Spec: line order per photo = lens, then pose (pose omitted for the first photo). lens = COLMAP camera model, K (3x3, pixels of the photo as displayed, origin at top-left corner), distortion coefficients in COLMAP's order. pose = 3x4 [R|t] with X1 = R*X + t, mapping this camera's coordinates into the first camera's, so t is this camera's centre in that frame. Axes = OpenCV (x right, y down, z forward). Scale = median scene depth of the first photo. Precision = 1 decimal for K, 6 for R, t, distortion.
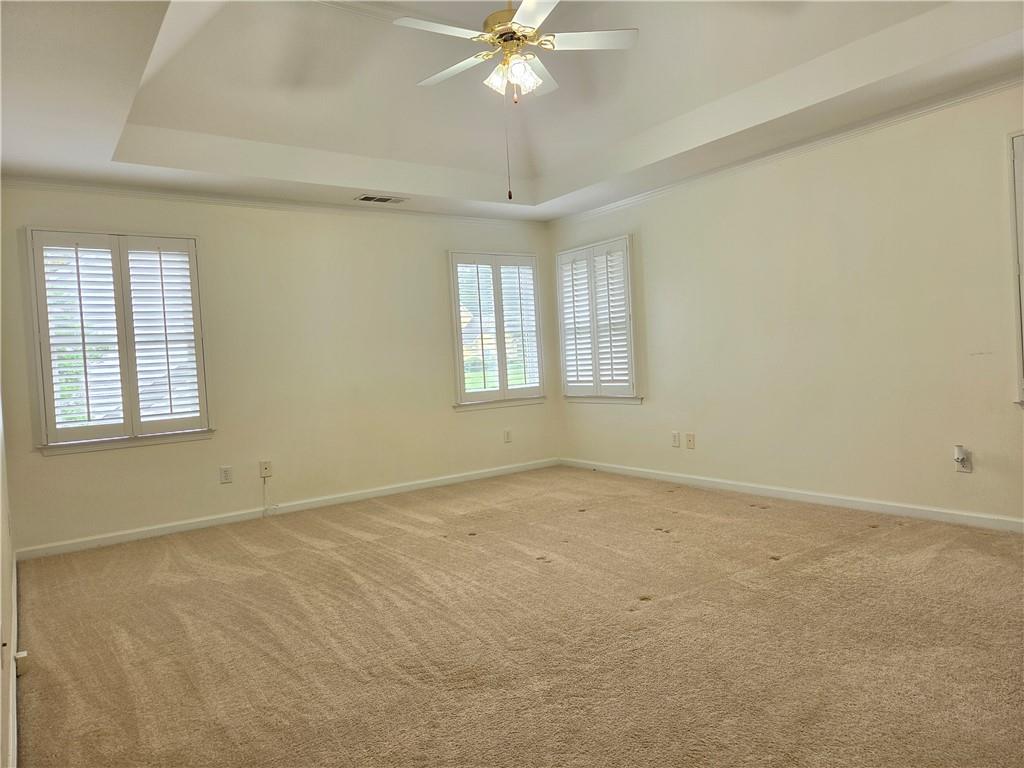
lens RADIAL K [[685.2, 0, 508.8], [0, 685.2, 376.7], [0, 0, 1]] dist [0.053227, -0.038076]
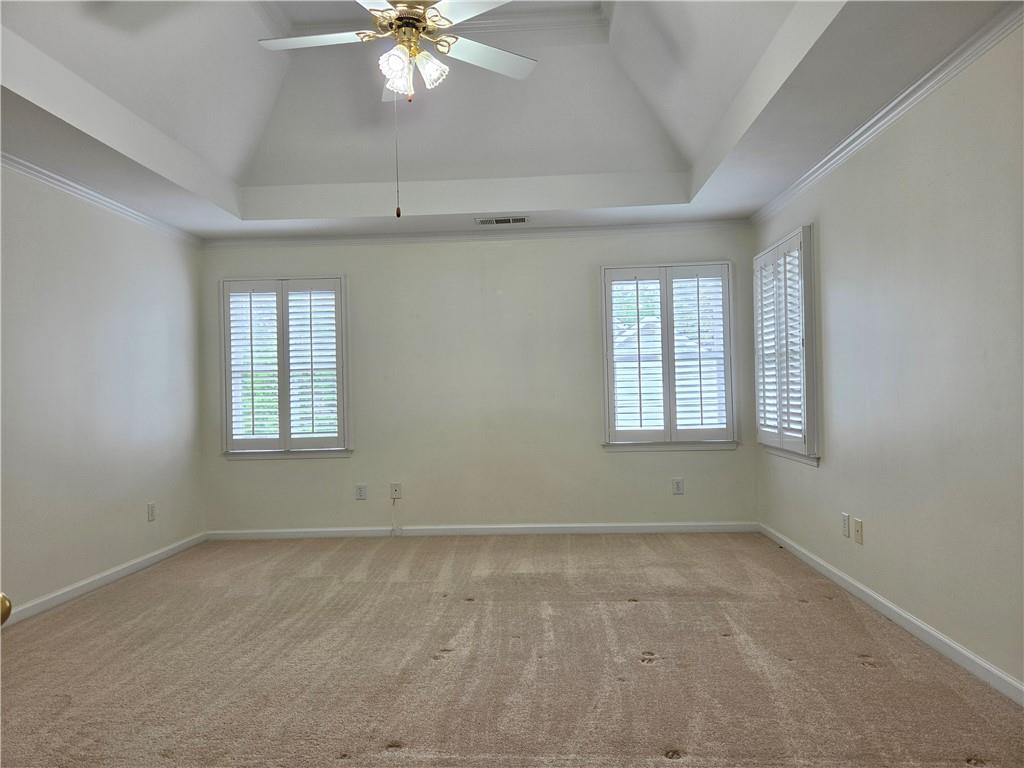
lens RADIAL K [[685.2, 0, 508.8], [0, 685.2, 376.7], [0, 0, 1]] dist [0.053227, -0.038076]
pose [[0.785691, 0.025330, -0.618100, 0.466505], [-0.035578, 0.999358, -0.004270, -0.045716], [0.617595, 0.025345, 0.786088, 0.307004]]
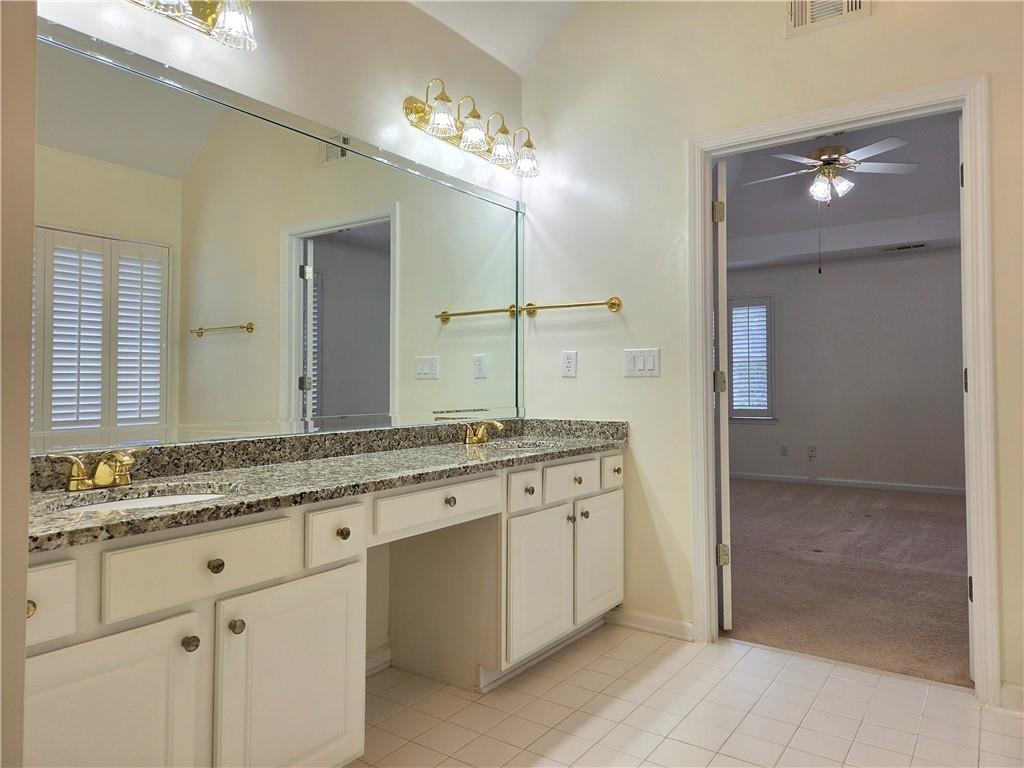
lens RADIAL K [[685.2, 0, 508.8], [0, 685.2, 376.7], [0, 0, 1]] dist [0.053227, -0.038076]
pose [[0.331869, 0.040074, -0.942474, 0.855648], [-0.035008, 0.998932, 0.030147, -0.044454], [0.942676, 0.022989, 0.332917, -0.074968]]
